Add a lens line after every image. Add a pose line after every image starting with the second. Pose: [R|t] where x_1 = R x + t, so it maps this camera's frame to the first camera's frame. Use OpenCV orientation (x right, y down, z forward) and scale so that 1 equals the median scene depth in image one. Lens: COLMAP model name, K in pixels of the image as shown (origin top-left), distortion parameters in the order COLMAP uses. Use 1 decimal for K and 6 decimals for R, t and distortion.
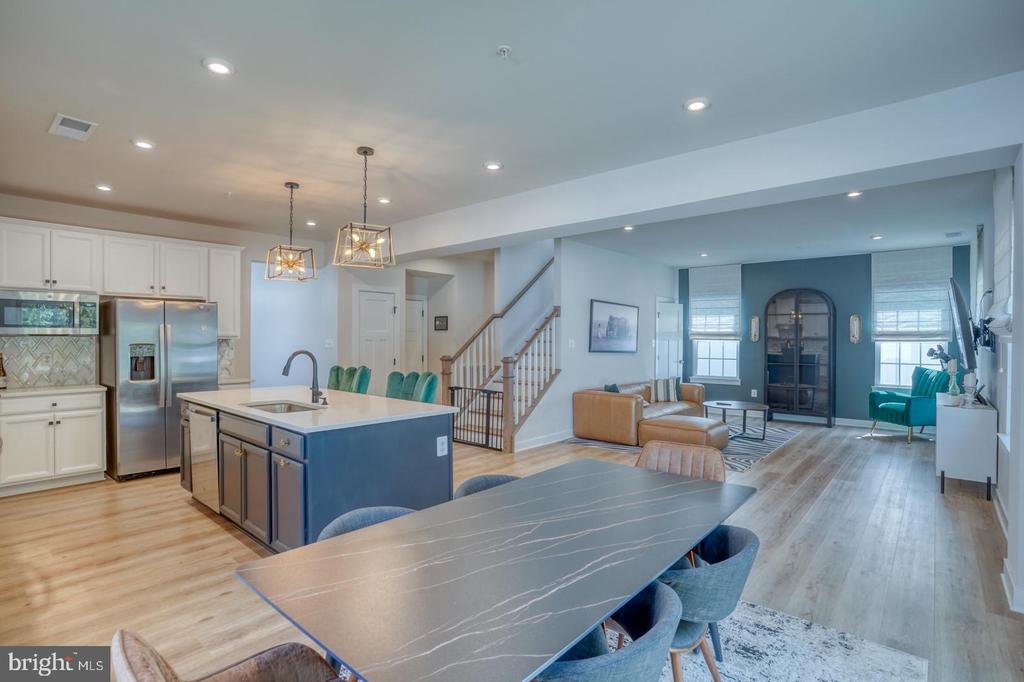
lens RADIAL K [[505.3, 0, 512.0], [0, 505.3, 341.0], [0, 0, 1]] dist [-0.107567, 0.042172]
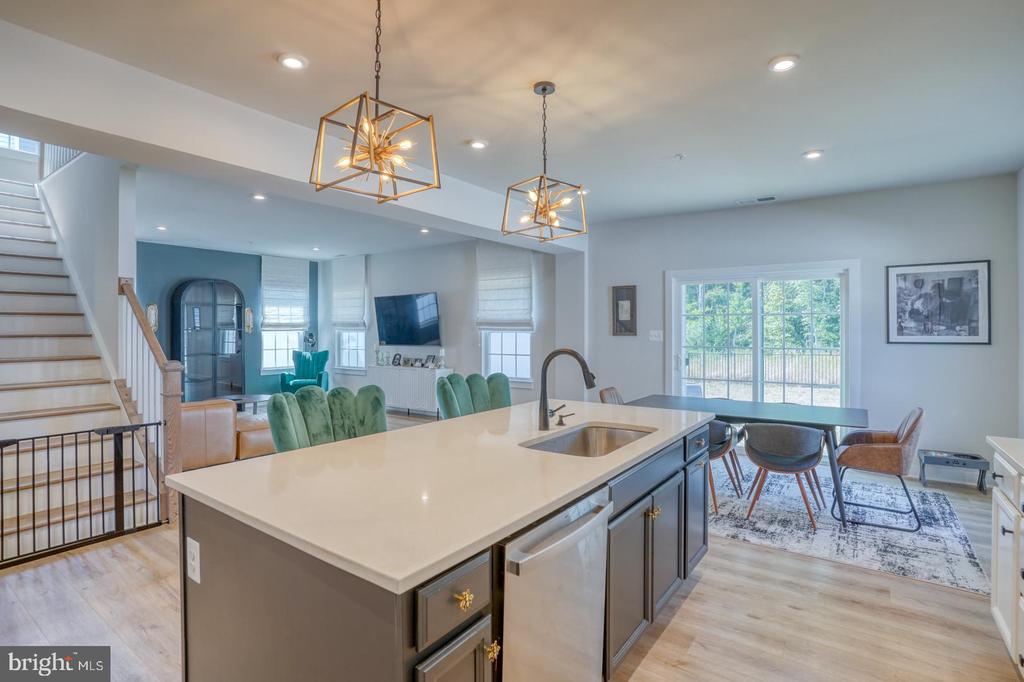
lens RADIAL K [[507.7, 0, 505.6], [0, 507.7, 327.7], [0, 0, 1]] dist [-0.072567, 0.043081]
pose [[-0.084684, 0.000238, 0.996408, -0.518913], [0.007682, 0.999970, 0.000414, -0.003750], [-0.996378, 0.007689, -0.084683, 0.540932]]
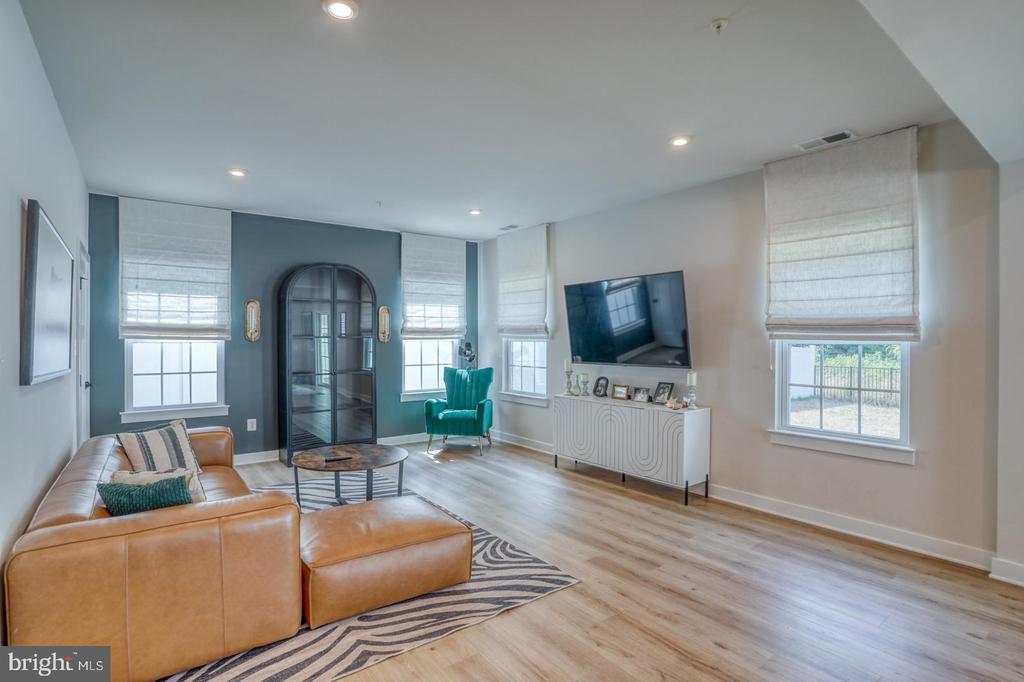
lens RADIAL K [[505.3, 0, 512.0], [0, 505.3, 341.0], [0, 0, 1]] dist [-0.107567, 0.042172]
pose [[0.202630, -0.008993, 0.979214, -0.051919], [0.006190, 0.999950, 0.007902, -0.002622], [-0.979236, 0.004460, 0.202675, 0.672540]]
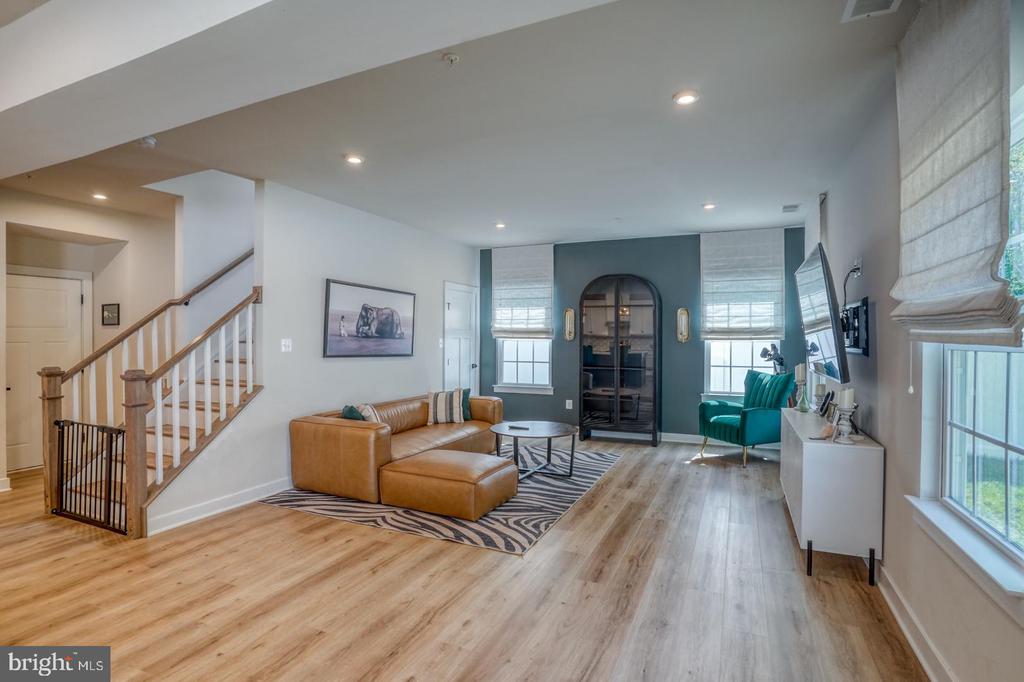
lens RADIAL K [[505.3, 0, 512.0], [0, 505.3, 341.0], [0, 0, 1]] dist [-0.107567, 0.042172]
pose [[0.956087, -0.004402, 0.293051, 0.195475], [0.003650, 0.999988, 0.003114, -0.001080], [-0.293062, -0.001908, 0.956092, 0.291423]]
